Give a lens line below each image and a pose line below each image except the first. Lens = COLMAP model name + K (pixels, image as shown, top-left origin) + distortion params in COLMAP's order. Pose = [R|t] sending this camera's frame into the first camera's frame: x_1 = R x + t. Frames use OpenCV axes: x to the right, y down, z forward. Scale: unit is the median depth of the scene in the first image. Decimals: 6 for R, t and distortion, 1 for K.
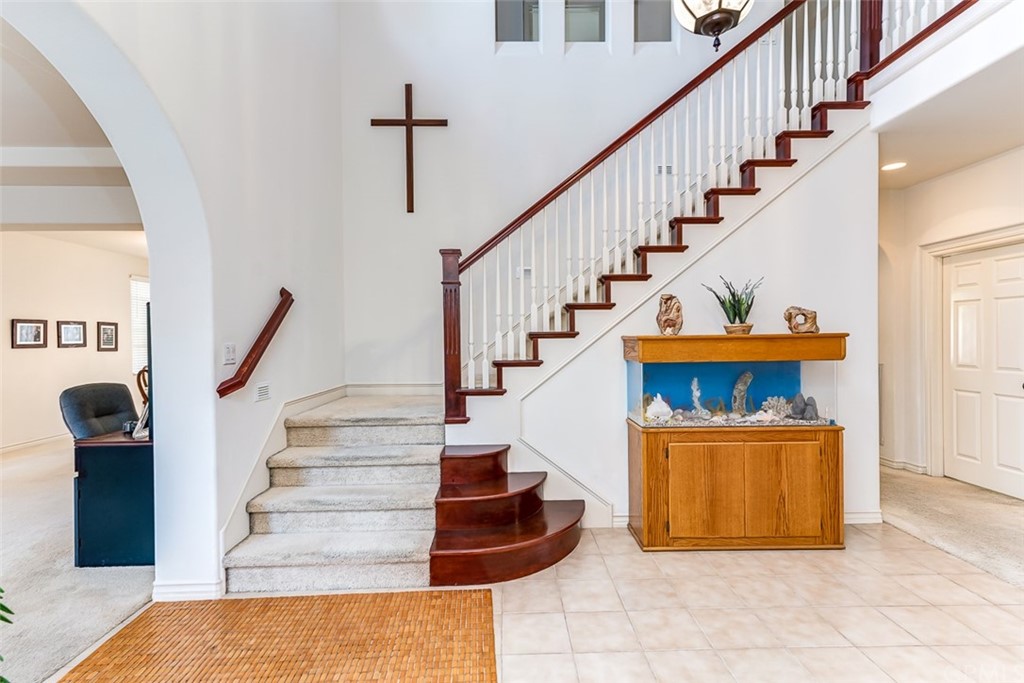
lens RADIAL K [[490.8, 0, 511.5], [0, 490.8, 337.5], [0, 0, 1]] dist [0.004766, 0.002084]
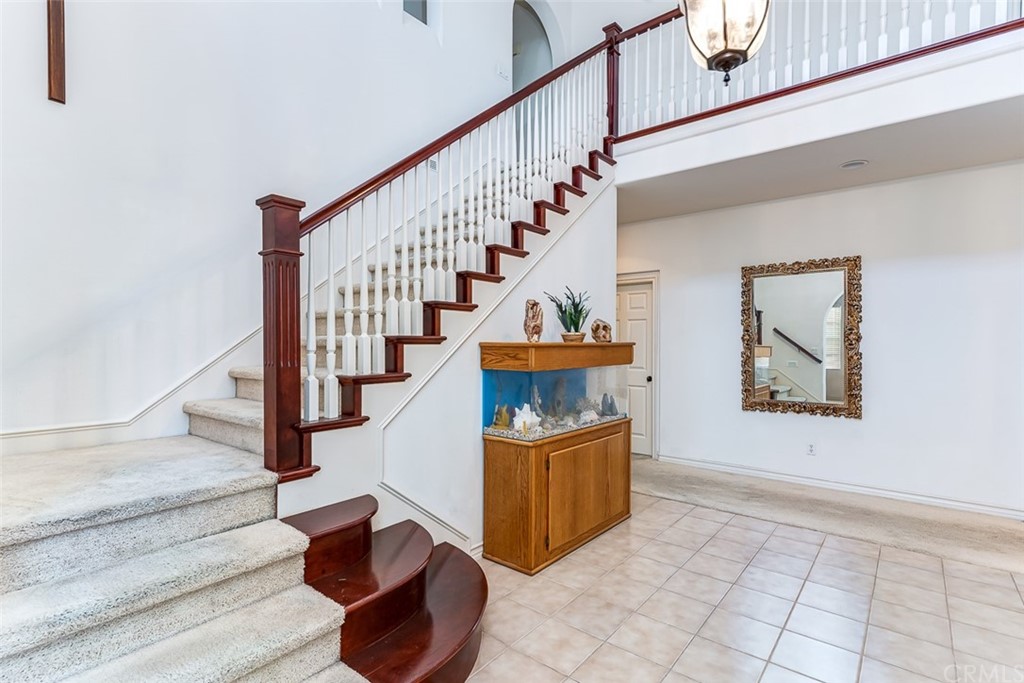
lens RADIAL K [[490.8, 0, 516.2], [0, 490.8, 349.1], [0, 0, 1]] dist [0.004766, 0.002084]
pose [[0.635381, 0.004110, 0.772188, -0.443411], [-0.003543, 0.999991, -0.002408, 0.011249], [-0.772191, -0.001206, 0.635389, 0.416692]]
